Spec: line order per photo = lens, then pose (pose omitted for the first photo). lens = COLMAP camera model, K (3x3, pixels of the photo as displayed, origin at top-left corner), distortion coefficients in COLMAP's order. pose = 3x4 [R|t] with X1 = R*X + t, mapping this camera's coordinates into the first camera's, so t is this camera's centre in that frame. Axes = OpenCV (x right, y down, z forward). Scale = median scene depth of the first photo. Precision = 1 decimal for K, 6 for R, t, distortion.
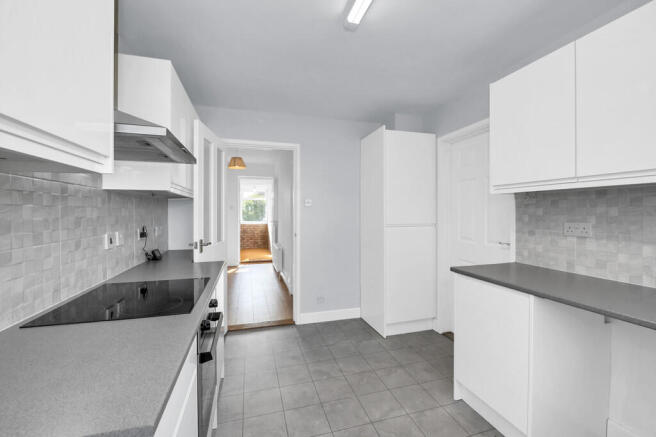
lens RADIAL K [[292.6, 0, 327.2], [0, 292.6, 205.4], [0, 0, 1]] dist [0.000393, 0.000027]
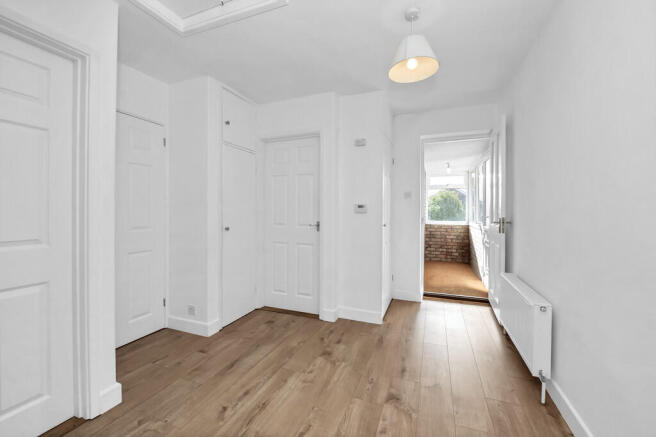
lens RADIAL K [[259.6, 0, 329.7], [0, 259.6, 214.4], [0, 0, 1]] dist [-0.000101, 0.000147]
pose [[0.800007, 0.009350, -0.599917, -0.114485], [0.009427, 0.999559, 0.028149, 0.022275], [0.599916, -0.028174, 0.799567, 0.393135]]
